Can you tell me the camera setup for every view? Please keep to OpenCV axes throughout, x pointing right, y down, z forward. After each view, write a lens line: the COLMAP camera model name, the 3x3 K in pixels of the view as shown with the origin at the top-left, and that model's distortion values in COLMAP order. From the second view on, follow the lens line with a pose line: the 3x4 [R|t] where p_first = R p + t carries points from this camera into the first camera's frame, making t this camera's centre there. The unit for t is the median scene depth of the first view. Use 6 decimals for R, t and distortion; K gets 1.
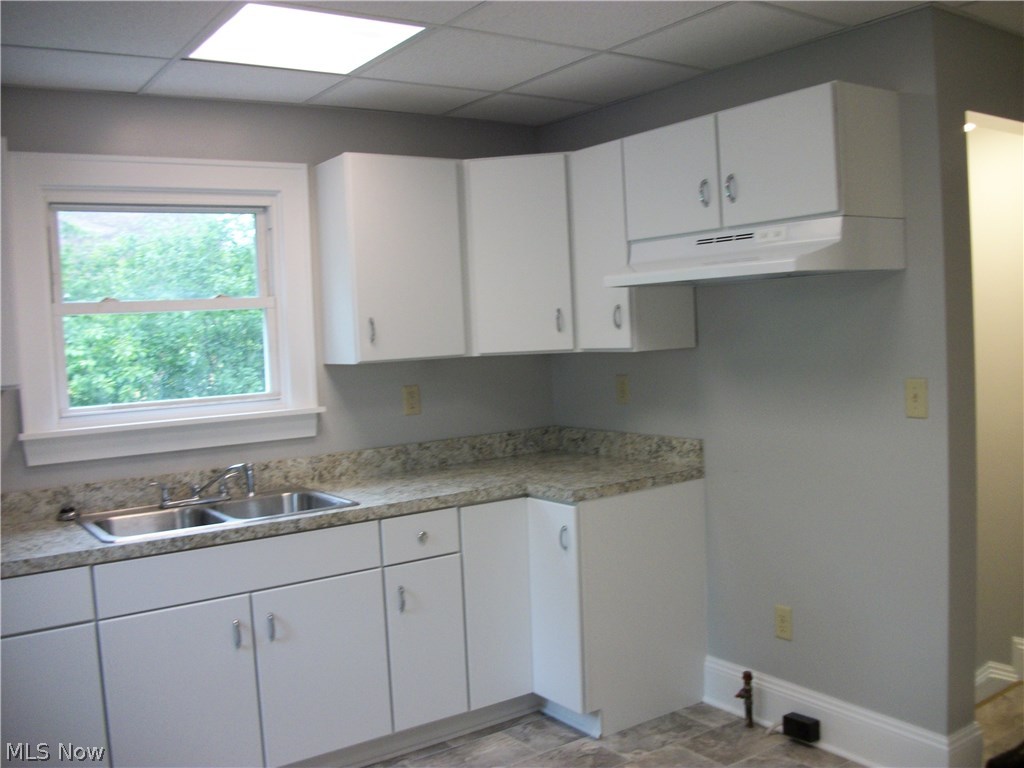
lens RADIAL K [[959.6, 0, 512.0], [0, 959.6, 384.0], [0, 0, 1]] dist [-0.155107, 0.106811]
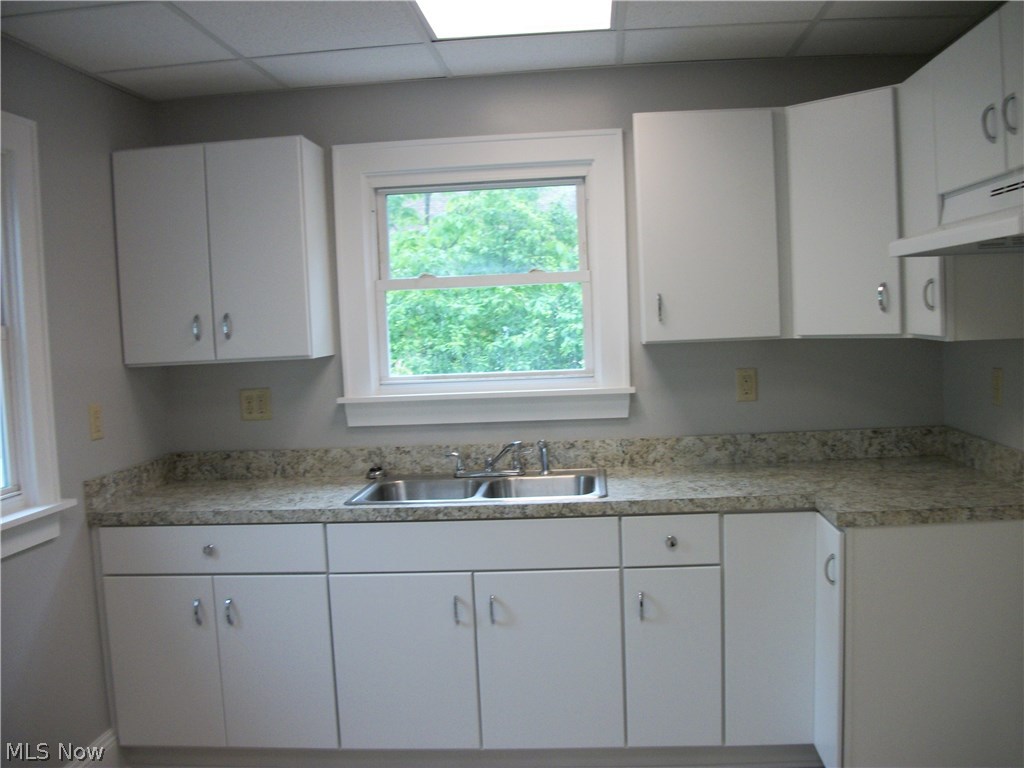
lens RADIAL K [[959.6, 0, 512.0], [0, 959.6, 384.0], [0, 0, 1]] dist [-0.155107, 0.106811]
pose [[0.777309, 0.058826, -0.626363, 0.324219], [-0.030893, 0.997987, 0.055390, -0.030149], [0.628361, -0.023705, 0.777561, 0.208923]]
